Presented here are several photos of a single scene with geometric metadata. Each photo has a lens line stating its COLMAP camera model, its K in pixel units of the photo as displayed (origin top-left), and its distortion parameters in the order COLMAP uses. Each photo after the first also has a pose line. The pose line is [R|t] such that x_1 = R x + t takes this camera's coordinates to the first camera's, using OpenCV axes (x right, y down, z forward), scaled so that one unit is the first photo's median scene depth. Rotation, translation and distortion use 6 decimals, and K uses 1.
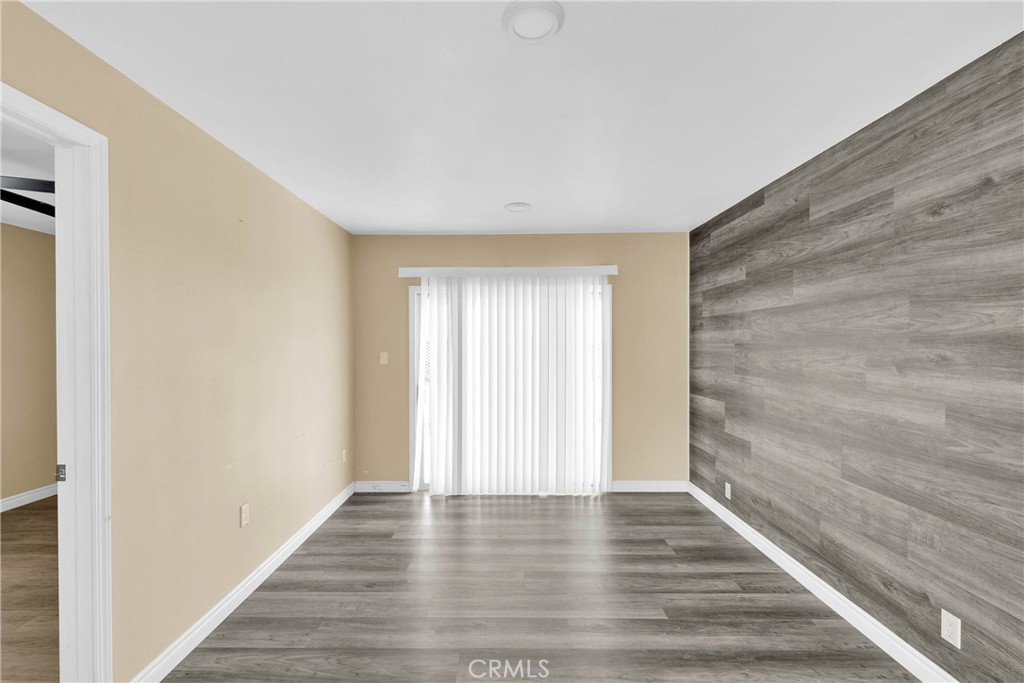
lens RADIAL K [[451.1, 0, 509.6], [0, 451.1, 346.3], [0, 0, 1]] dist [0.002491, 0.000850]
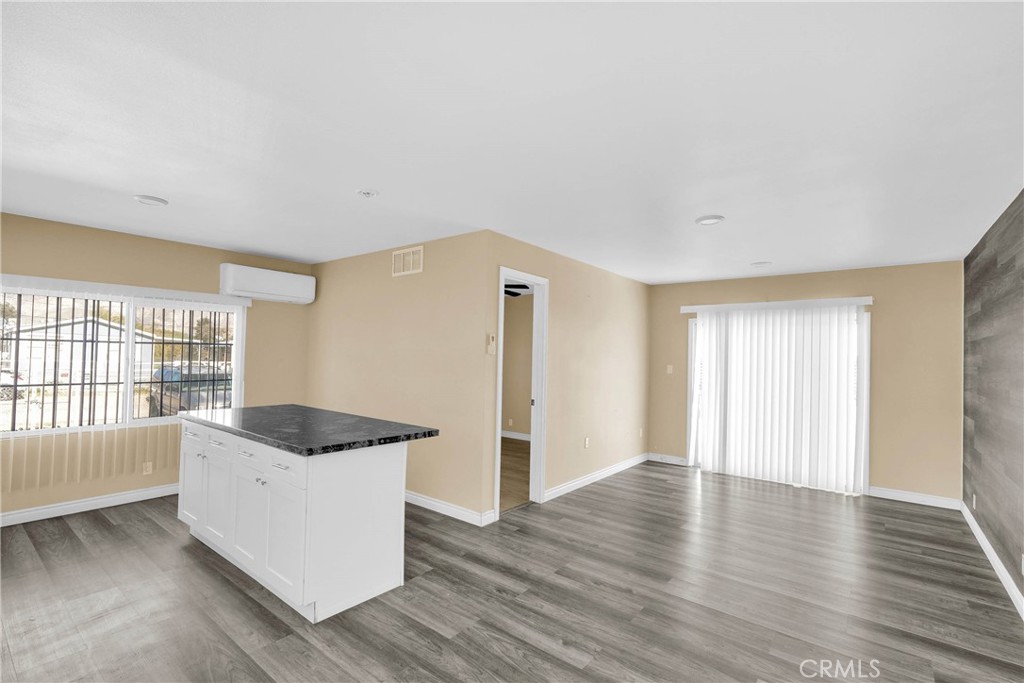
lens RADIAL K [[451.1, 0, 513.5], [0, 451.1, 337.6], [0, 0, 1]] dist [0.002491, 0.000850]
pose [[0.785054, -0.003396, -0.619418, 0.229966], [-0.030114, 0.998593, -0.043641, 0.003345], [0.618695, 0.052914, 0.783847, -0.457223]]
